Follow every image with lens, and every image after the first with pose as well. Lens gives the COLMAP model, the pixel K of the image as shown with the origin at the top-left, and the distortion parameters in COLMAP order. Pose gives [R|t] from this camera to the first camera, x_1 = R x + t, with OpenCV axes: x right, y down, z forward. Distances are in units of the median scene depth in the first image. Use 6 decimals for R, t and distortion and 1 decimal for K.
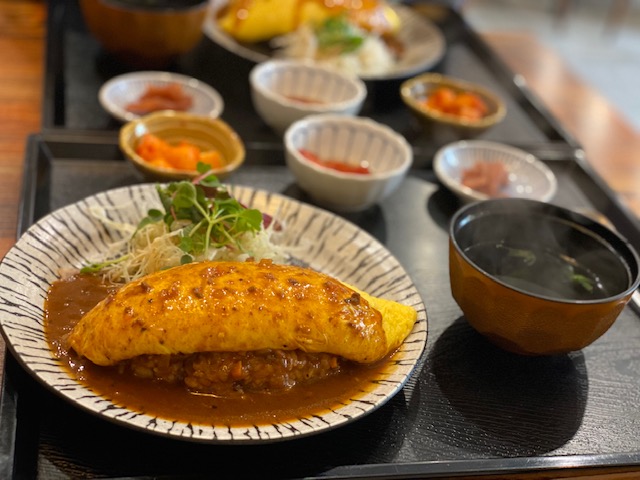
lens RADIAL K [[964.8, 0, 320.0], [0, 964.8, 240.0], [0, 0, 1]] dist [-0.010027, 0.053138]
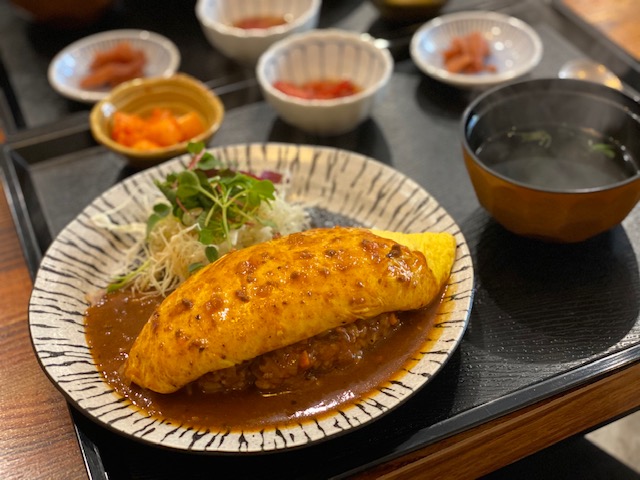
lens RADIAL K [[964.8, 0, 320.0], [0, 964.8, 240.0], [0, 0, 1]] dist [-0.010027, 0.053138]
pose [[0.960111, -0.279343, 0.012379, -0.042728], [0.272915, 0.945813, 0.175944, -0.130635], [-0.060857, -0.165547, 0.984322, 0.046389]]
